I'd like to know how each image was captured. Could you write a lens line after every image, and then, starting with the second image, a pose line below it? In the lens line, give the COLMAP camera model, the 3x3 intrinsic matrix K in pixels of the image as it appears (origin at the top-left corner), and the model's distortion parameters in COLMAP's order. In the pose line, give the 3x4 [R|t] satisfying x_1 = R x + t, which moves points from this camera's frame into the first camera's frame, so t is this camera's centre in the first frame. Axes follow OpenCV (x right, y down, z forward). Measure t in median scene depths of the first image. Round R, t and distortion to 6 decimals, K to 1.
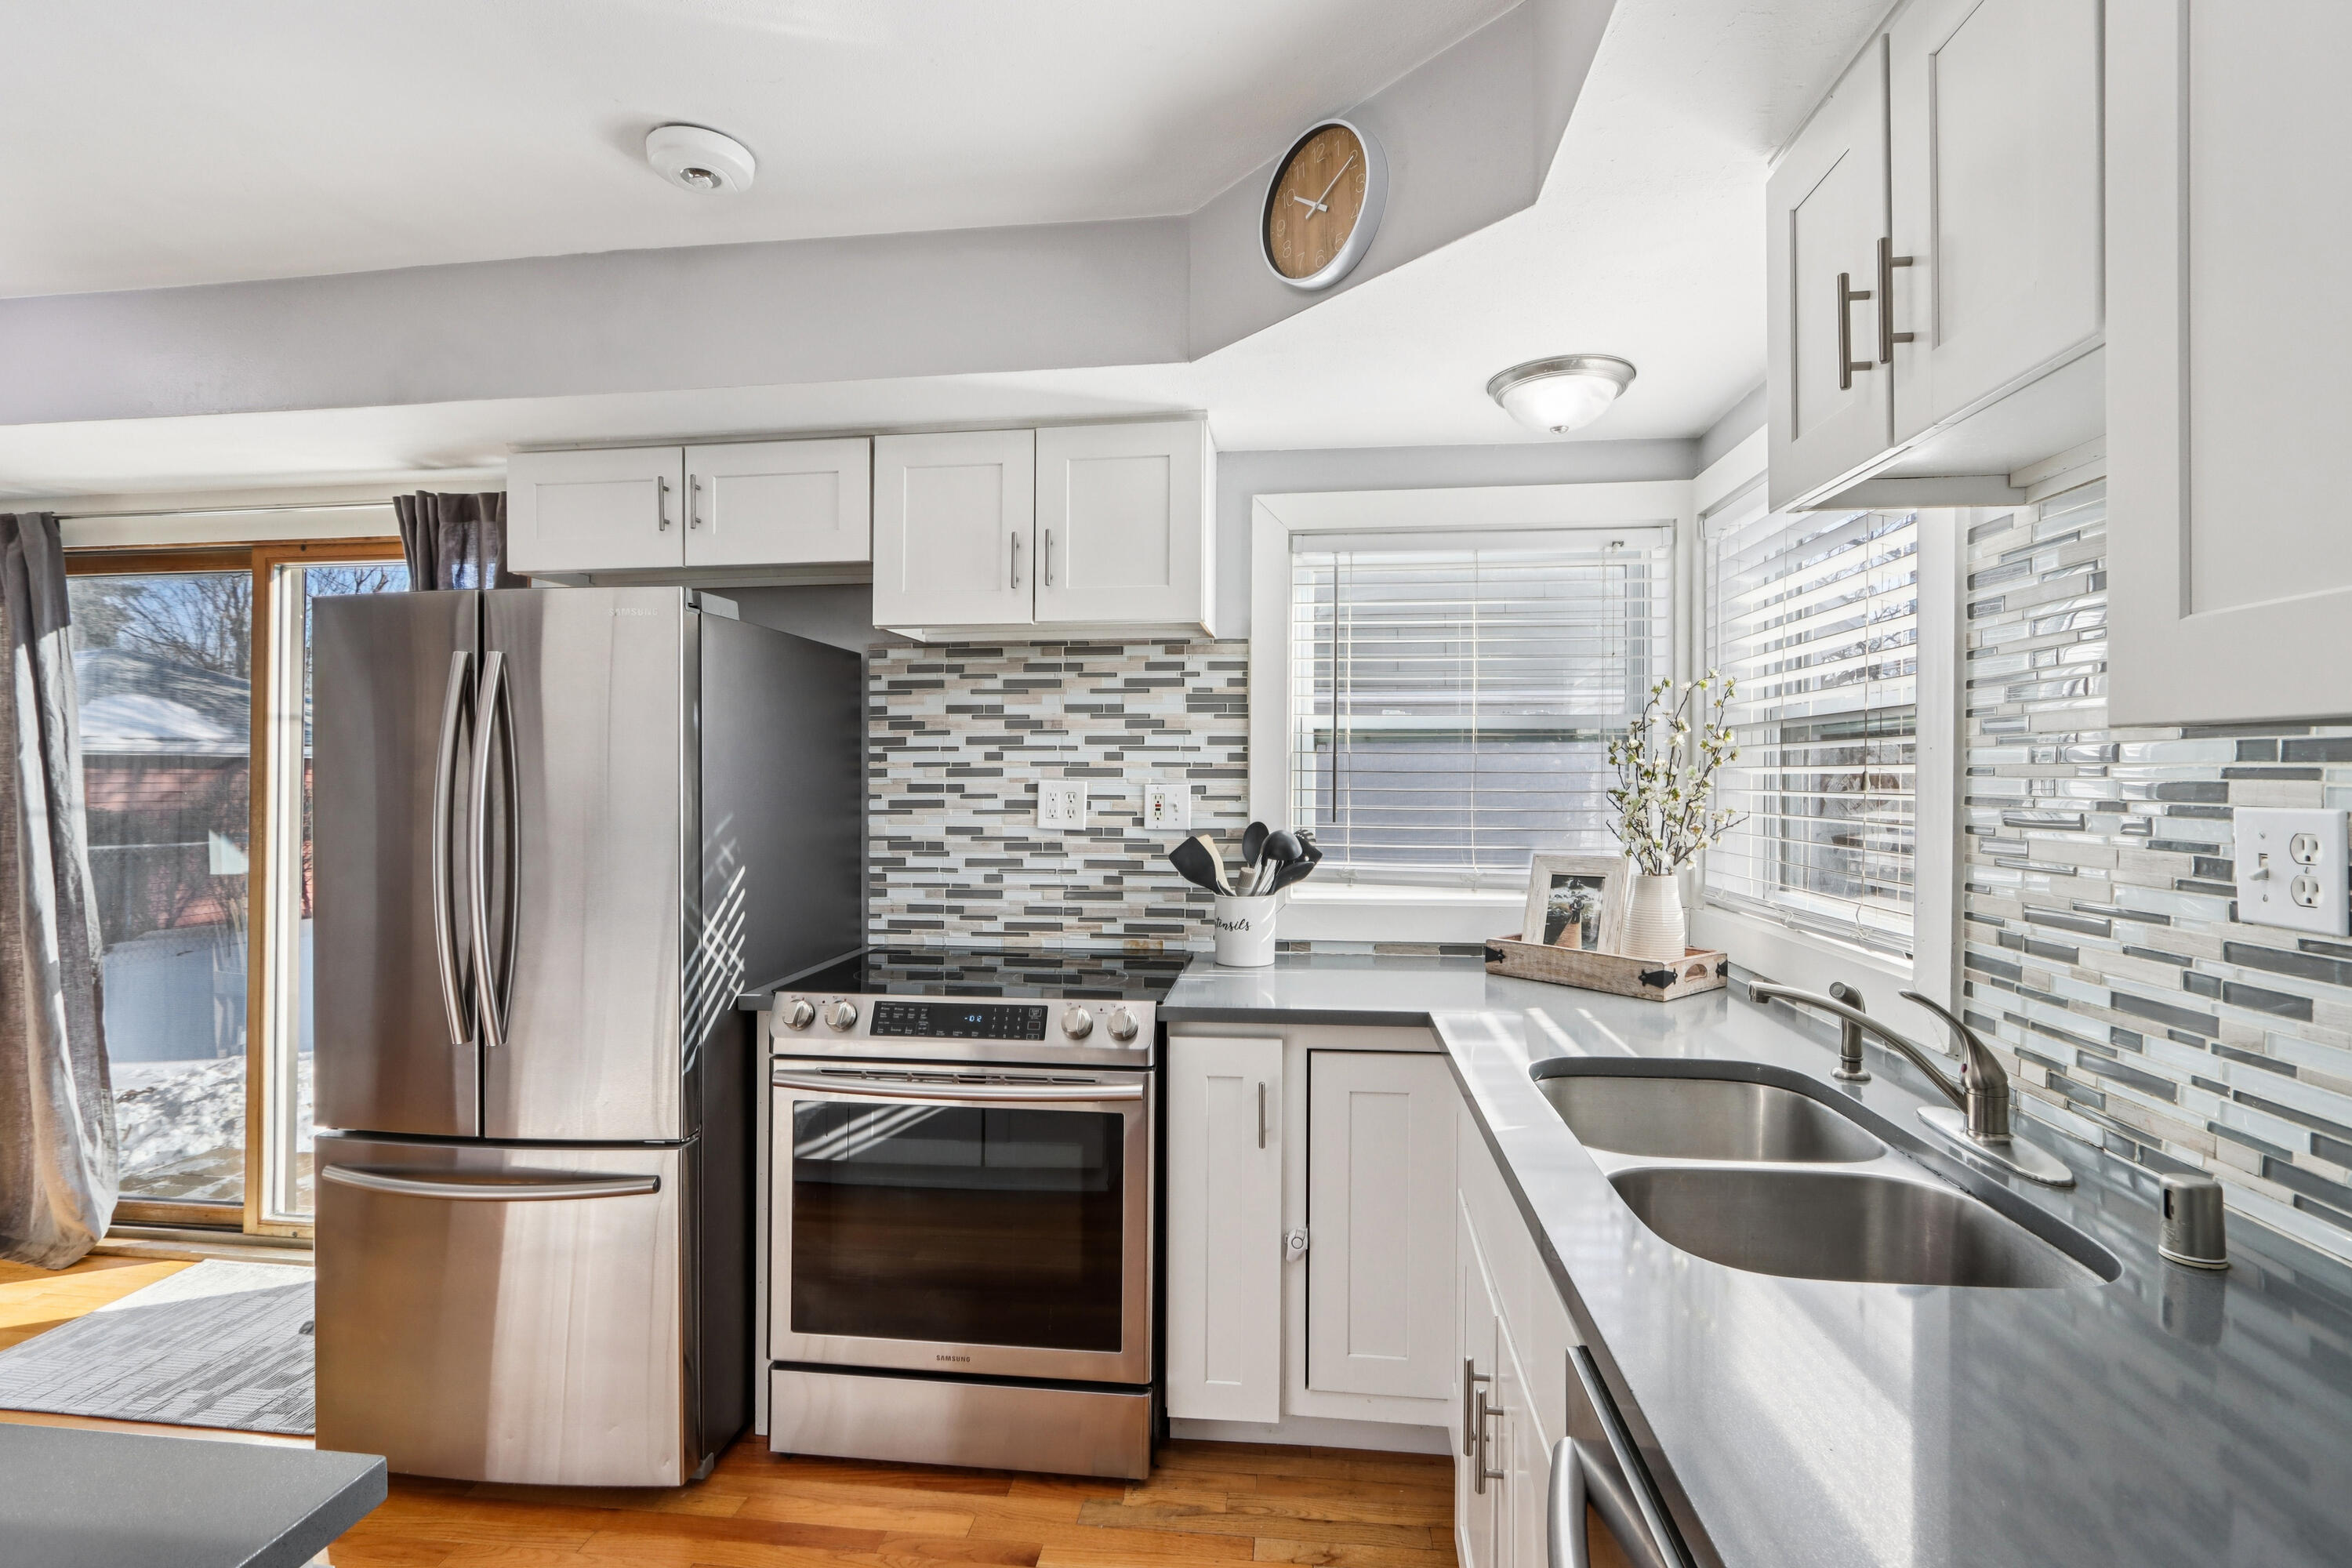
lens RADIAL K [[1092.0, 0, 1179.0], [0, 1092.0, 778.8], [0, 0, 1]] dist [-0.004057, -0.000413]
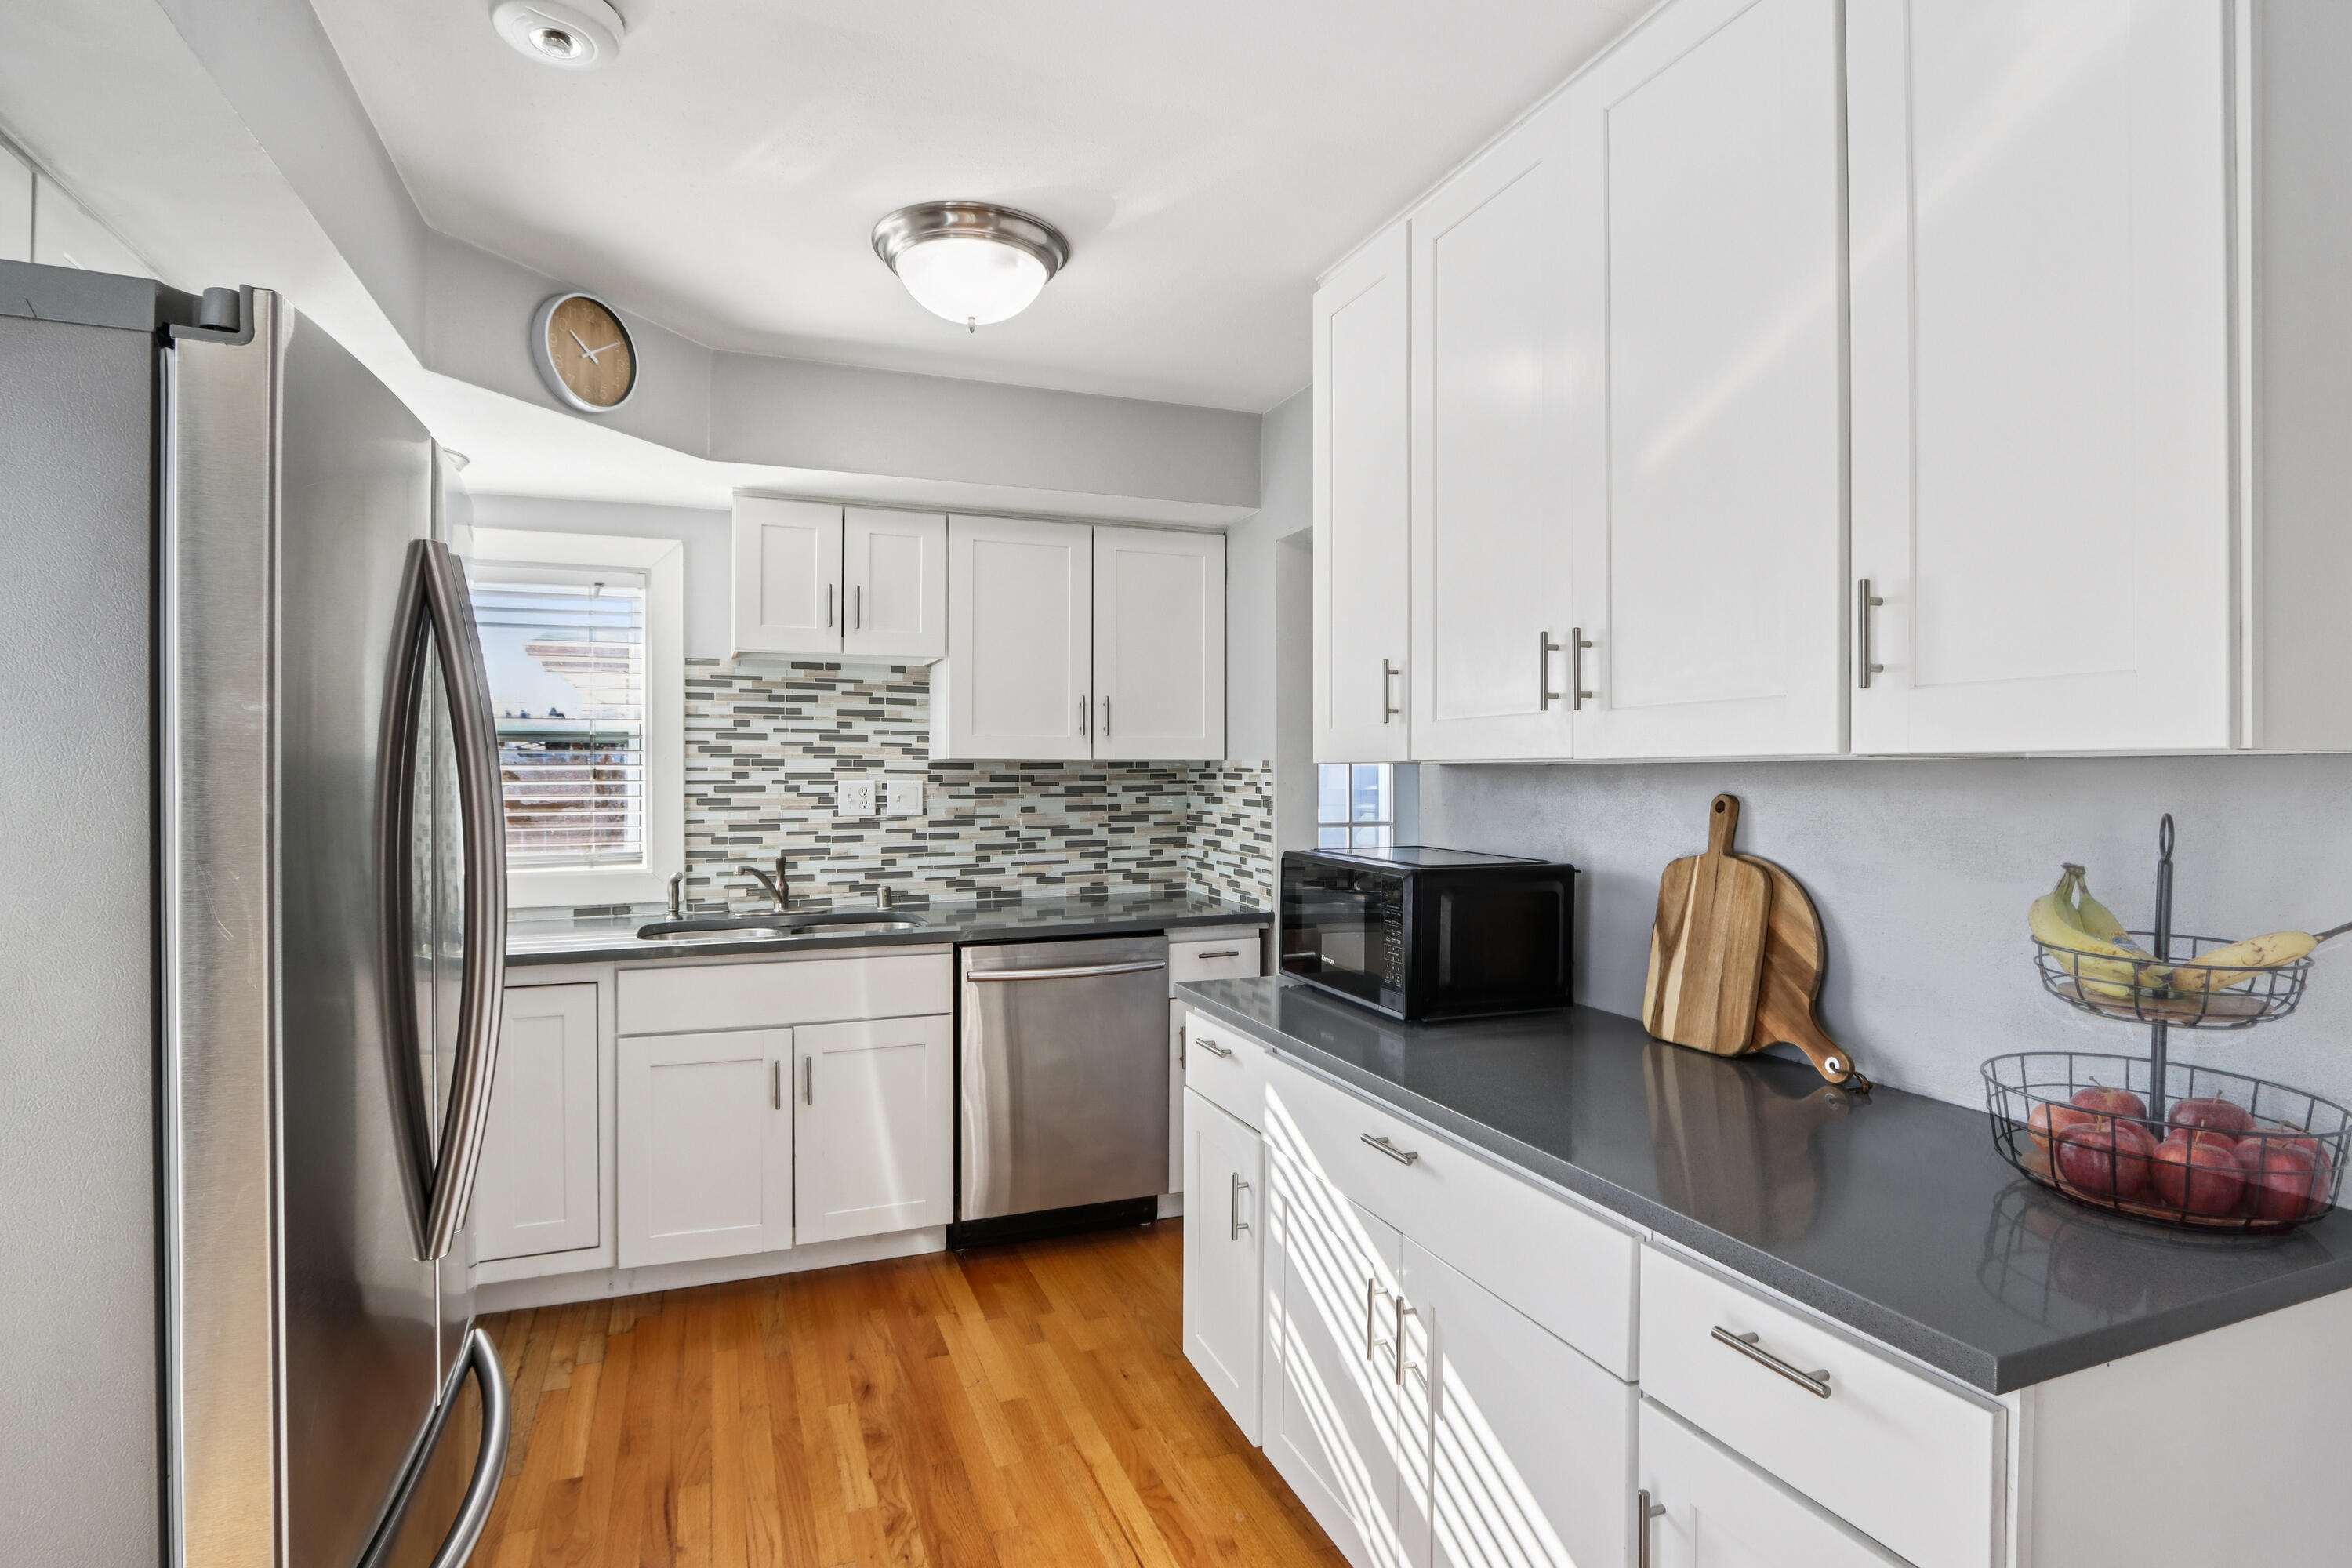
lens RADIAL K [[1092.0, 0, 1176.8], [0, 1092.0, 784.6], [0, 0, 1]] dist [-0.004057, -0.000413]
pose [[-0.460794, -0.002594, 0.887503, -2.224050], [0.004993, 0.999972, 0.005515, 0.023477], [-0.887493, 0.006973, -0.460768, 1.512850]]
